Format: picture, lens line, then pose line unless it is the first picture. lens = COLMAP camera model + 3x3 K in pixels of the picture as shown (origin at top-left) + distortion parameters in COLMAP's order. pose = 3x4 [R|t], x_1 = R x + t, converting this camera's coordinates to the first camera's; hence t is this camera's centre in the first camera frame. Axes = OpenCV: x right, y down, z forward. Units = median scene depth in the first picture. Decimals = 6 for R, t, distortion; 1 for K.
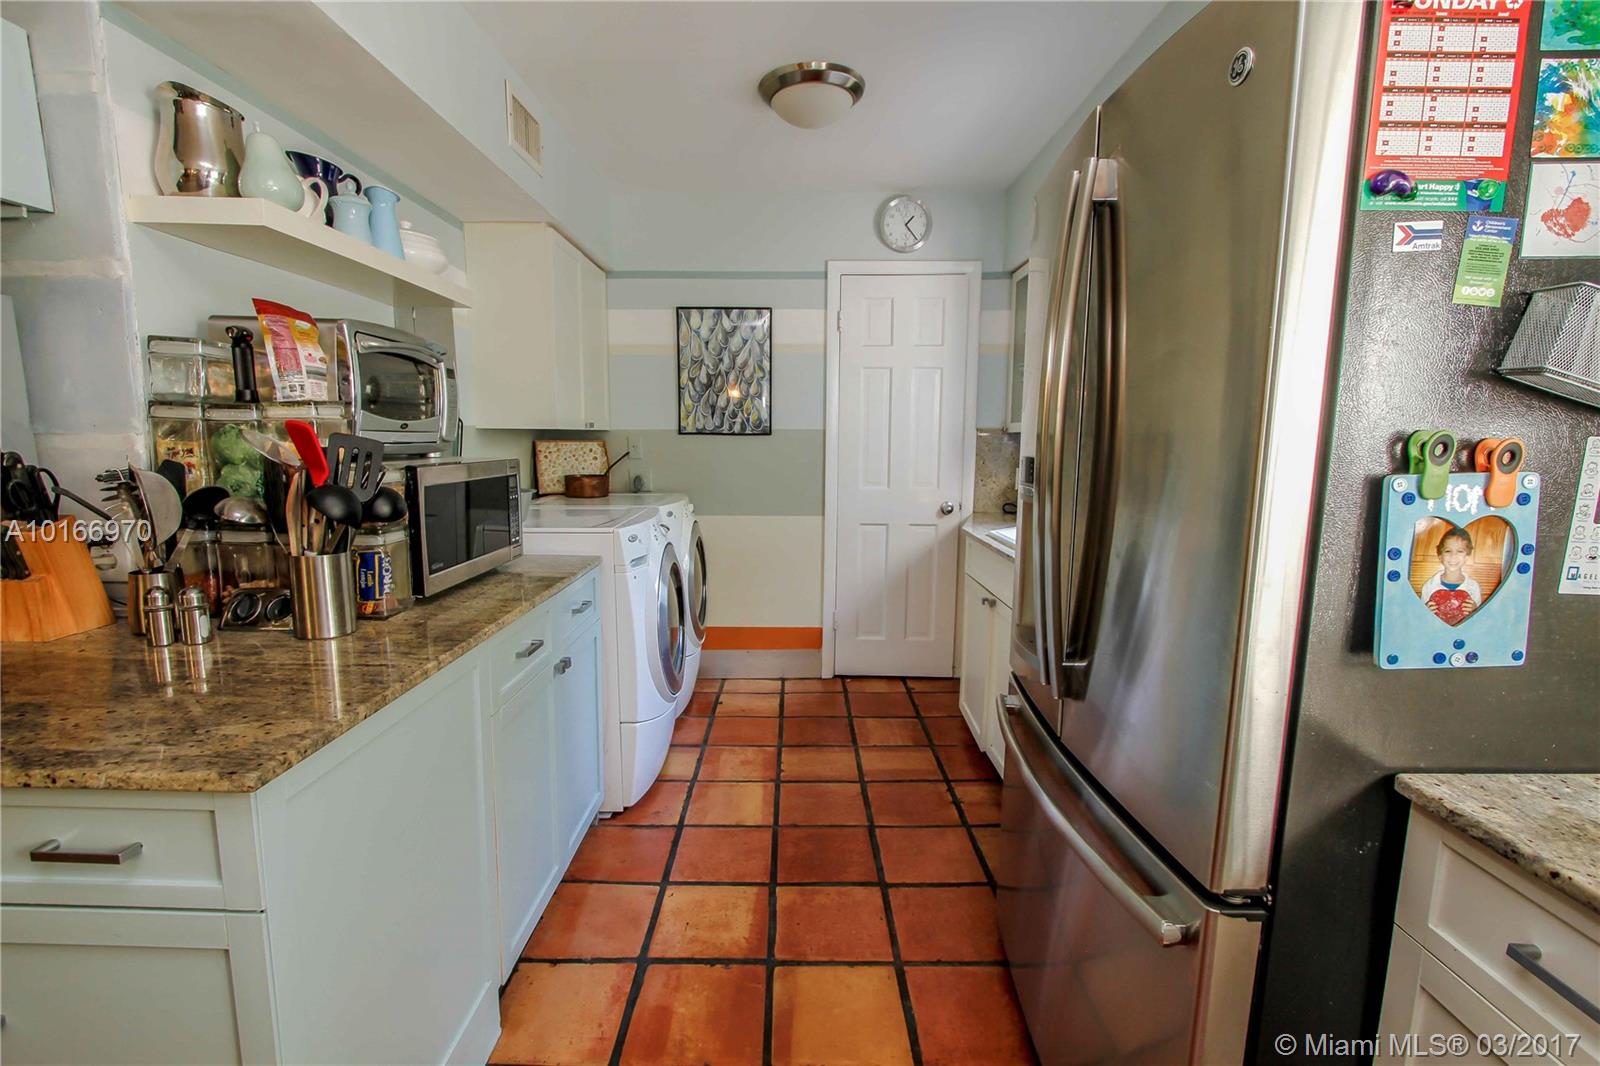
lens RADIAL K [[717.4, 0, 800.0], [0, 717.4, 533.0], [0, 0, 1]] dist [-0.002196, -0.000390]
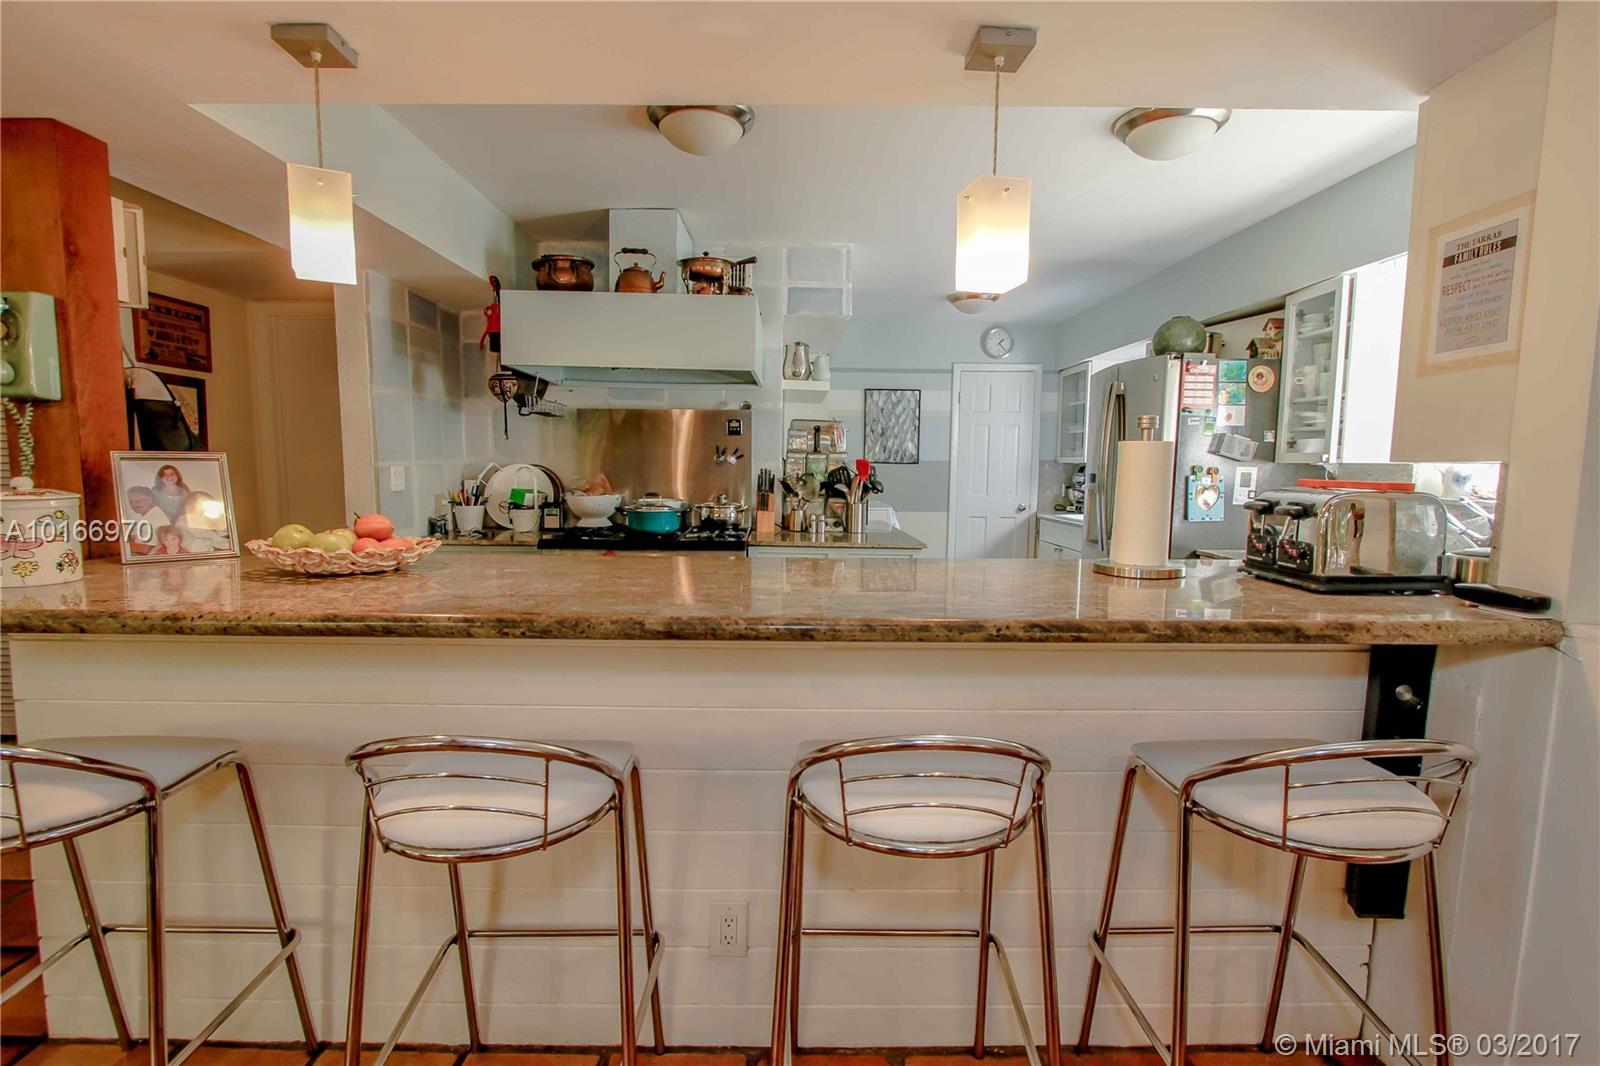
lens RADIAL K [[743.6, 0, 800.0], [0, 743.6, 533.0], [0, 0, 1]] dist [0.001309, 0.000369]
pose [[0.999919, 0.003693, 0.012144, -0.404177], [-0.003205, 0.999196, -0.039975, 0.116403], [-0.012282, 0.039933, 0.999127, -0.881878]]
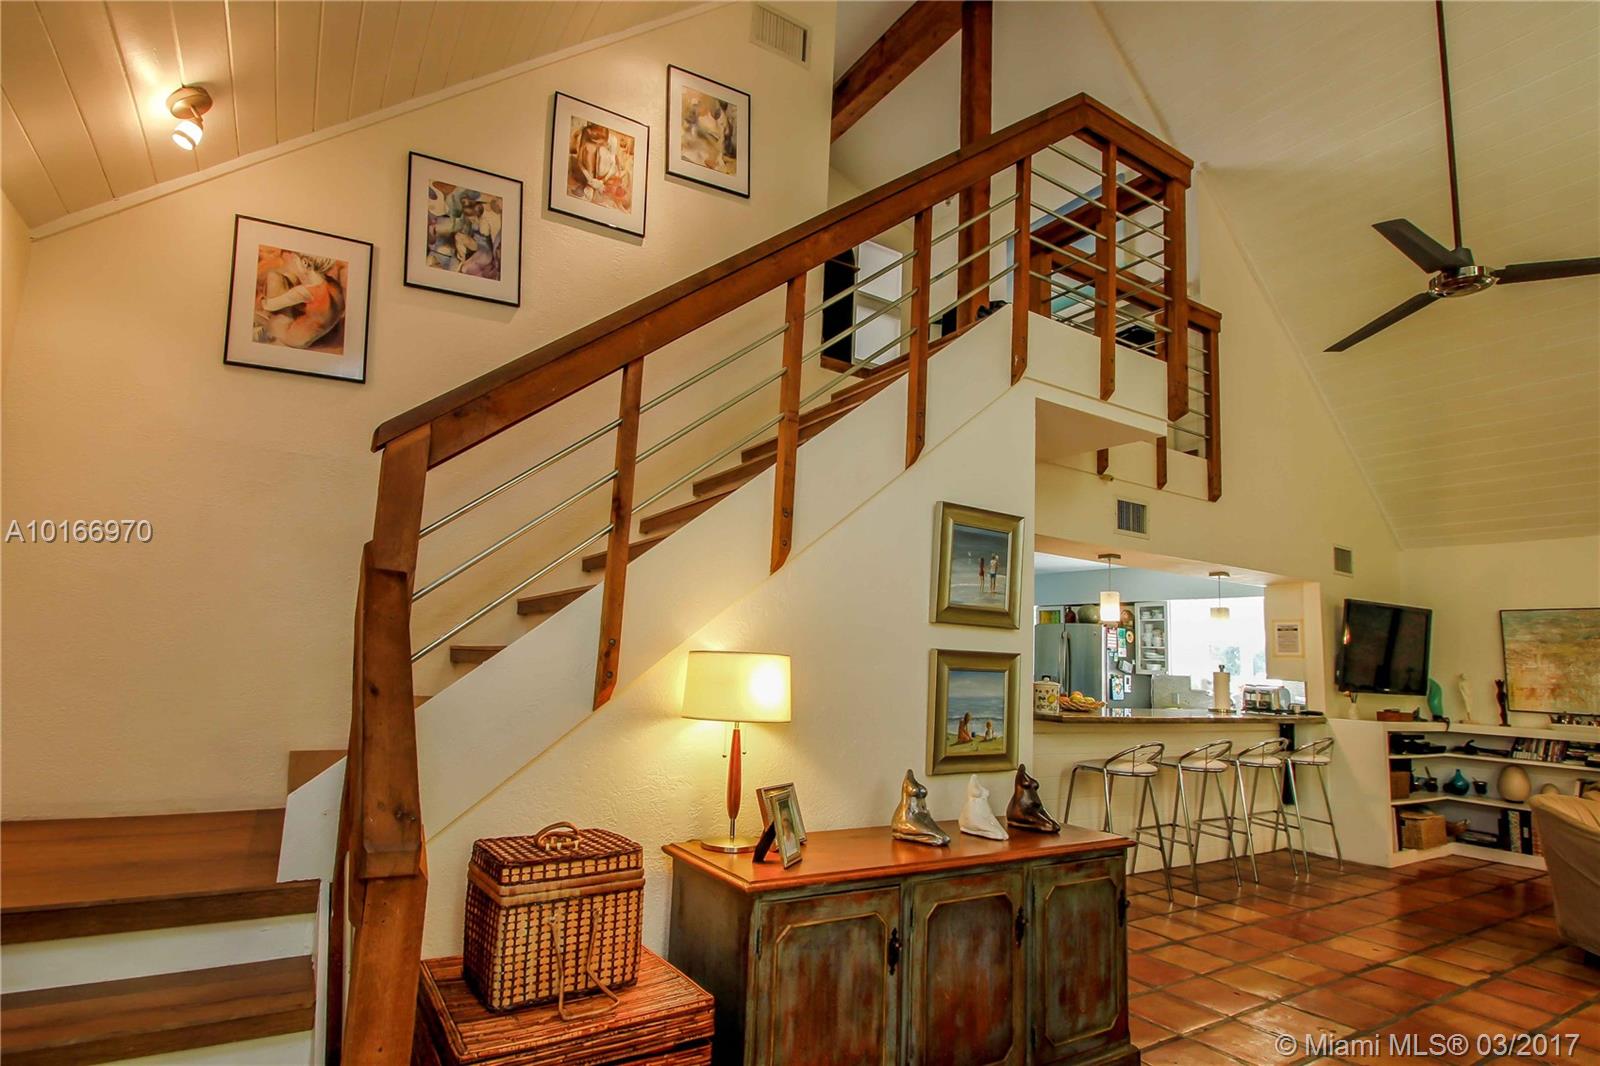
lens RADIAL K [[769.7, 0, 798.9], [0, 769.7, 550.5], [0, 0, 1]] dist [-0.002056, -0.000203]
pose [[0.851232, 0.105206, 0.514136, -2.114062], [0.033352, 0.966873, -0.253068, 0.186723], [-0.523729, 0.232568, 0.819524, -1.450647]]
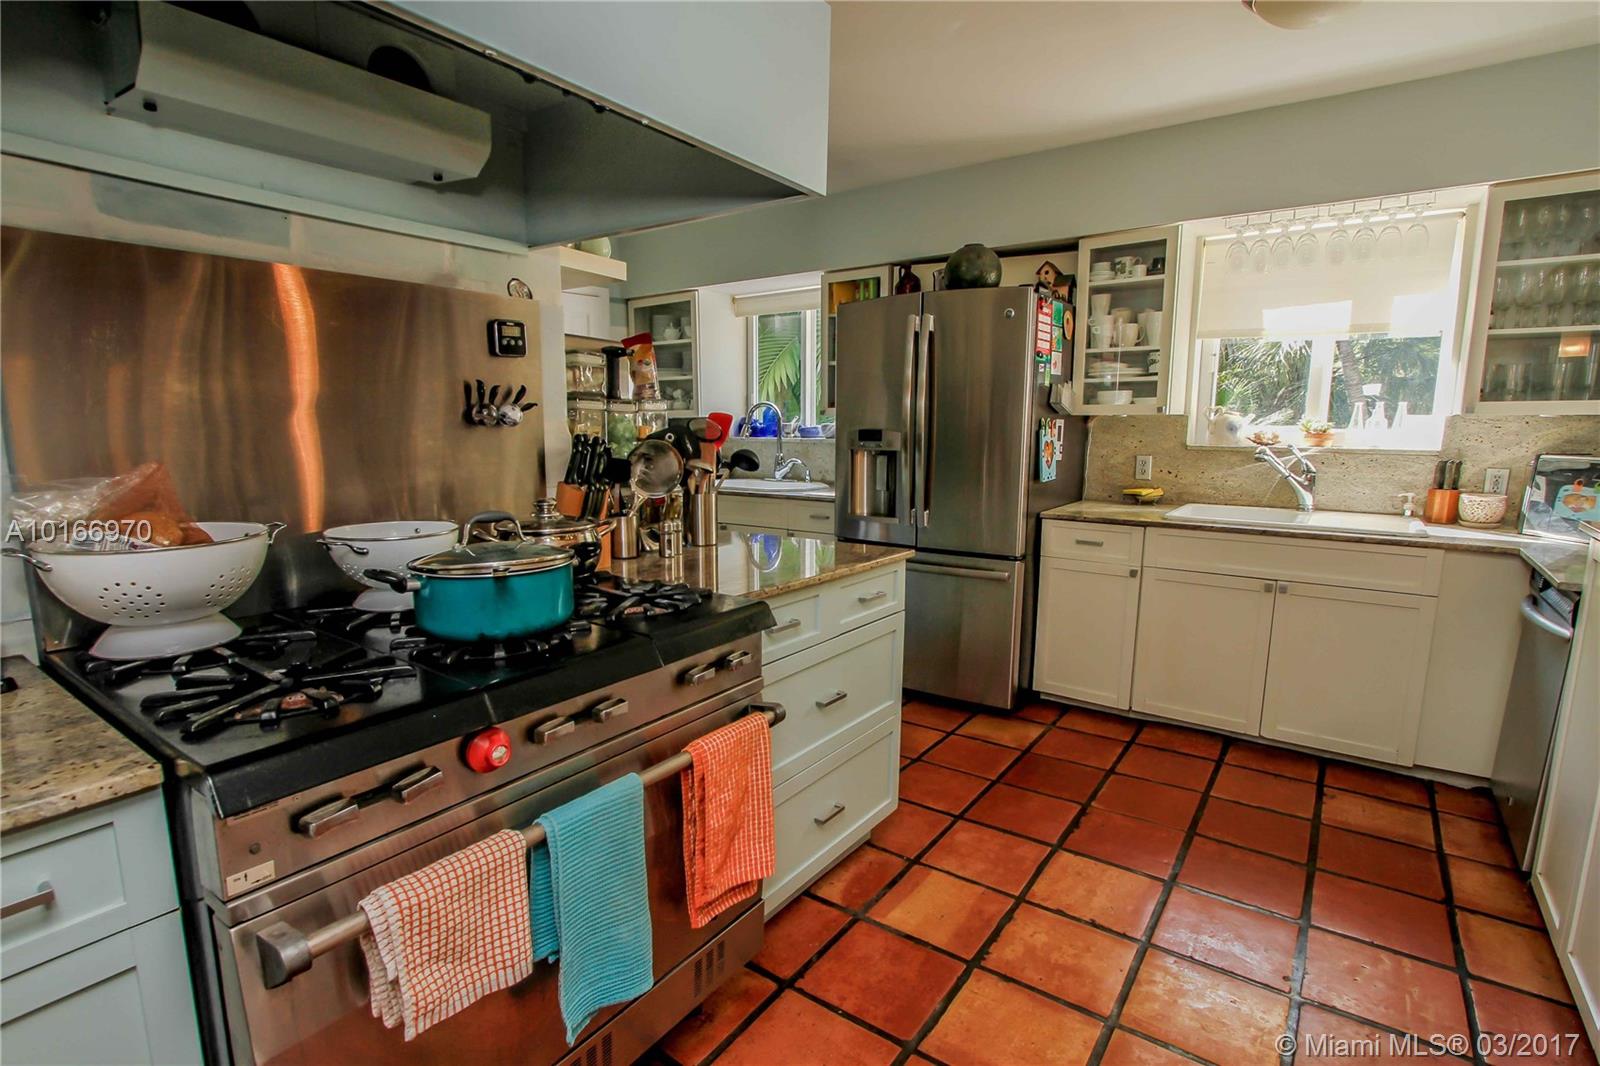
lens RADIAL K [[769.7, 0, 798.9], [0, 769.7, 550.5], [0, 0, 1]] dist [-0.002056, -0.000203]
pose [[0.576430, -0.140317, 0.805009, -0.851787], [0.117900, 0.989120, 0.087986, 0.010881], [-0.808596, 0.044193, 0.586702, -0.085877]]
